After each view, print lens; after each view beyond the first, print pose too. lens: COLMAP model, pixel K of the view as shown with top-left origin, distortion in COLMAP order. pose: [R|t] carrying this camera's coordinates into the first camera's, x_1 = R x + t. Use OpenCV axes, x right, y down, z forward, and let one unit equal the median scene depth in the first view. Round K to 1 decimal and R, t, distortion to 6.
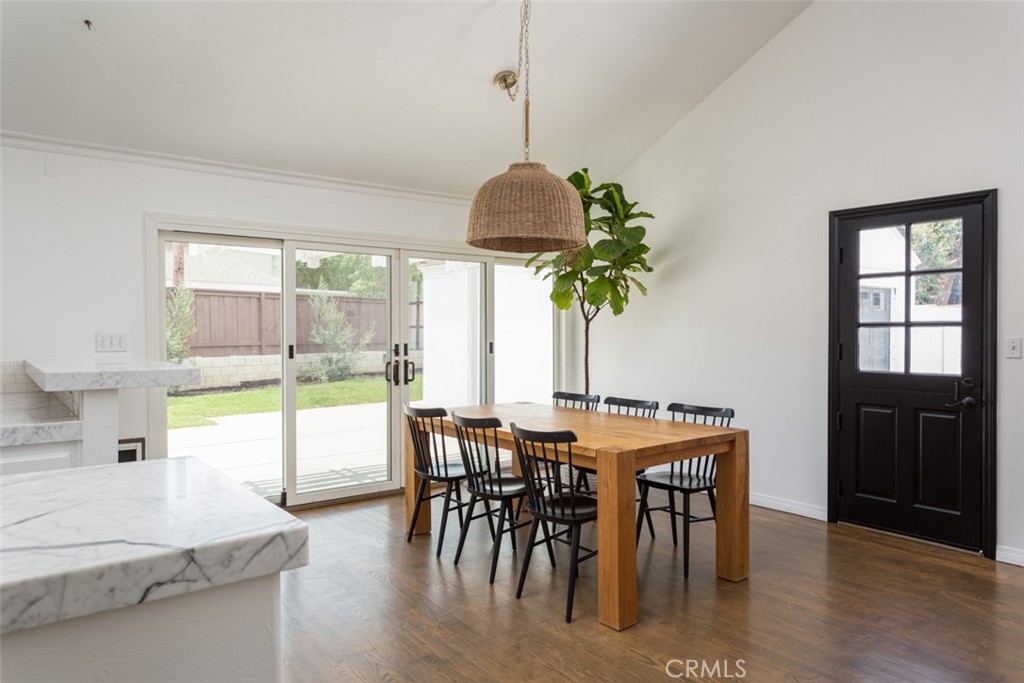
lens RADIAL K [[672.5, 0, 513.8], [0, 672.5, 341.1], [0, 0, 1]] dist [0.001498, -0.002303]
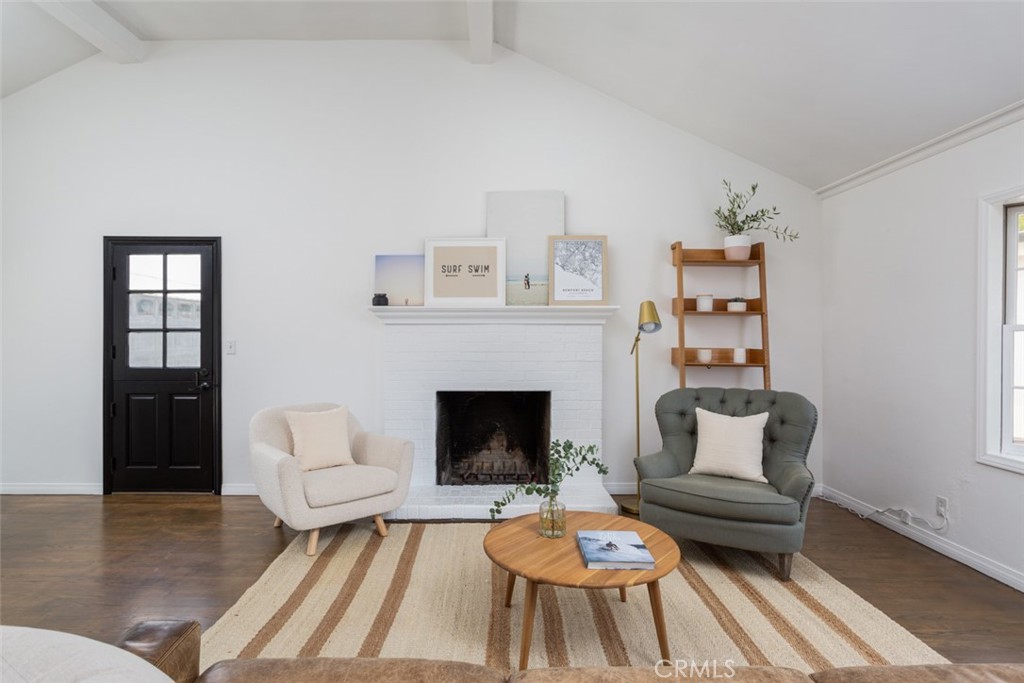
lens RADIAL K [[548.2, 0, 485.5], [0, 548.2, 334.3], [0, 0, 1]] dist [-0.008284, 0.001351]
pose [[0.617651, 0.002941, 0.786447, 0.128768], [0.012047, 0.999840, -0.013200, 0.004380], [-0.786360, 0.017627, 0.617517, -0.146978]]
